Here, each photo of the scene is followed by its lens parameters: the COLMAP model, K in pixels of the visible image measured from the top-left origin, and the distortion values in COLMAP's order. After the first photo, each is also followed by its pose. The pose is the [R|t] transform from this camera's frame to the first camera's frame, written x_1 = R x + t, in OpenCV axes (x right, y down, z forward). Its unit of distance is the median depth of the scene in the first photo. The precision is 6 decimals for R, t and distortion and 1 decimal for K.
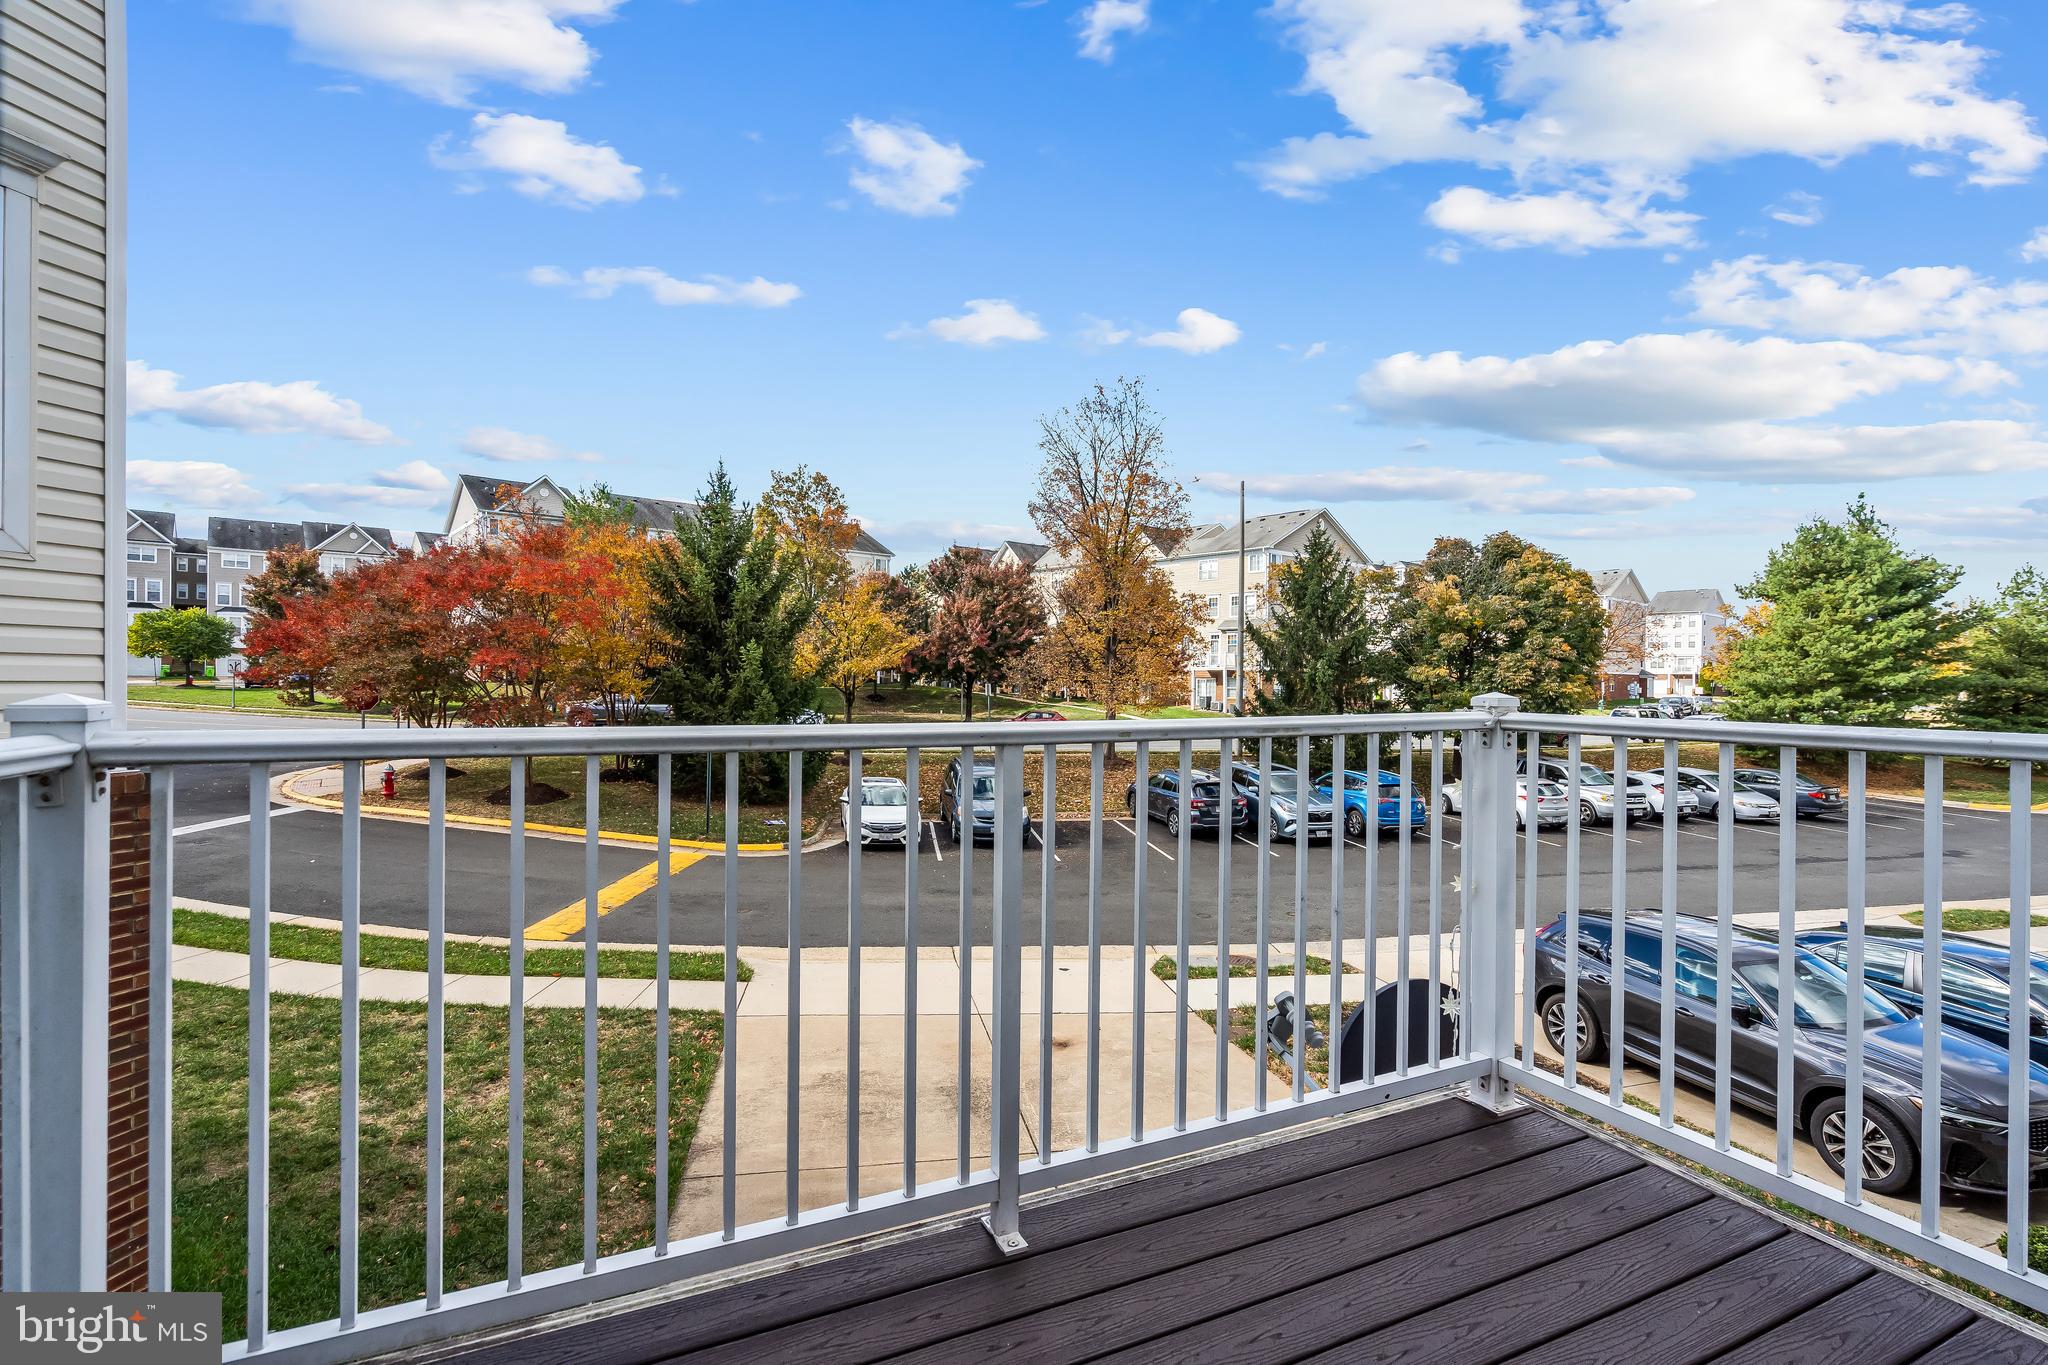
lens RADIAL K [[938.5, 0, 1029.2], [0, 938.5, 675.4], [0, 0, 1]] dist [-0.004384, 0.002087]
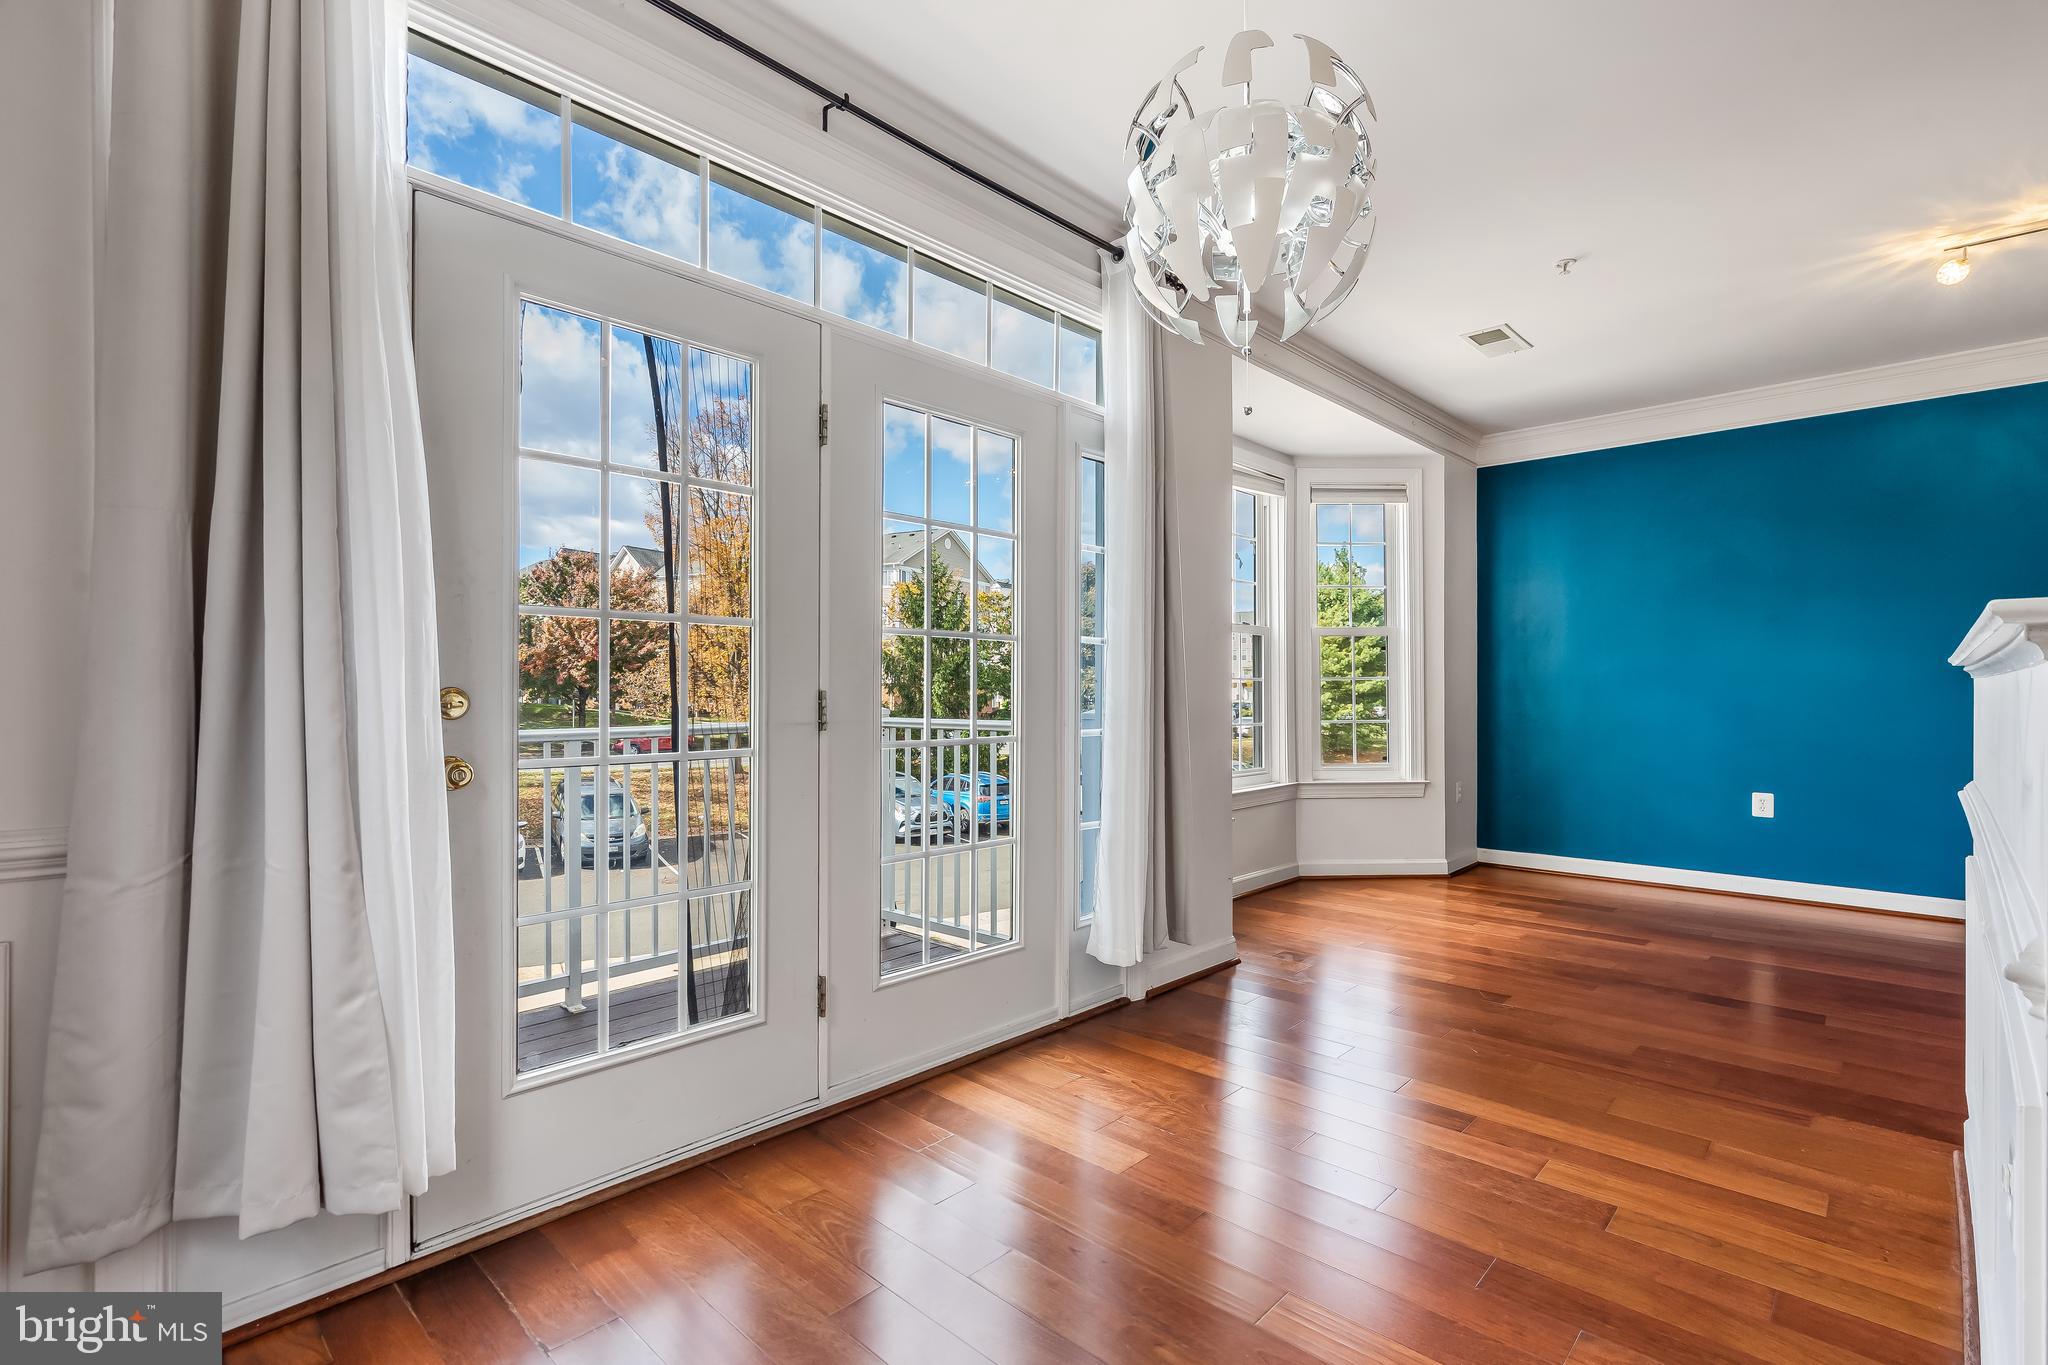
lens RADIAL K [[938.5, 0, 1030.4], [0, 938.5, 689.7], [0, 0, 1]] dist [-0.004384, 0.002087]
pose [[0.928606, -0.010848, 0.370910, 0.005789], [0.009824, 0.999941, 0.004652, -0.001397], [-0.370938, -0.000676, 0.928657, -0.046648]]
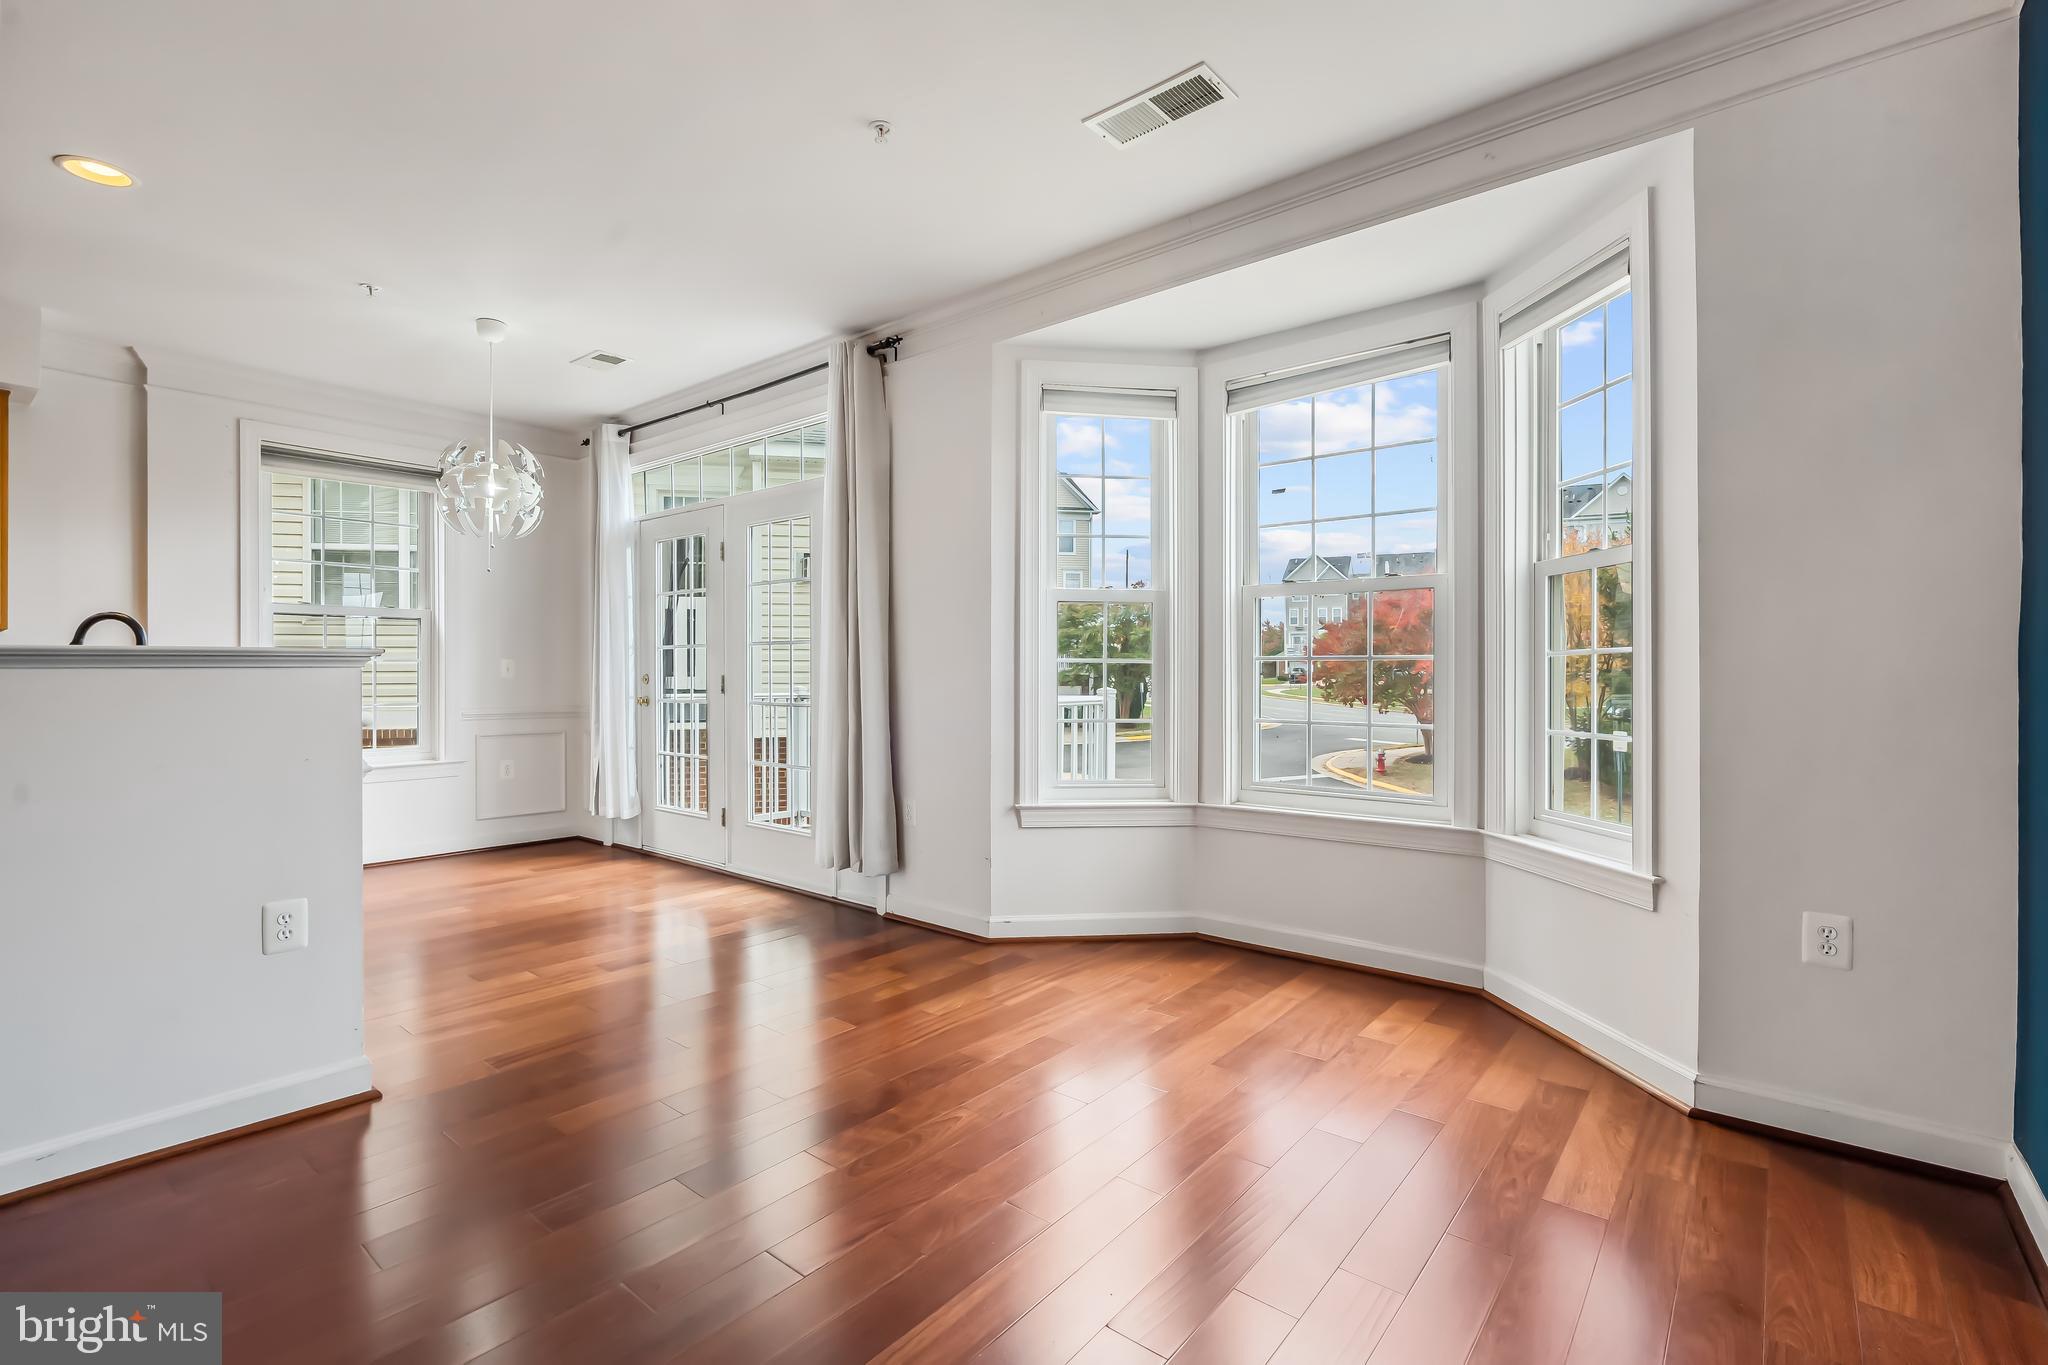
lens RADIAL K [[938.5, 0, 1018.9], [0, 938.5, 675.4], [0, 0, 1]] dist [-0.004384, 0.002087]
pose [[0.431409, -0.007063, -0.902129, 0.143768], [0.007987, 0.999960, -0.004009, -0.000335], [0.902121, -0.005476, 0.431448, -0.006522]]
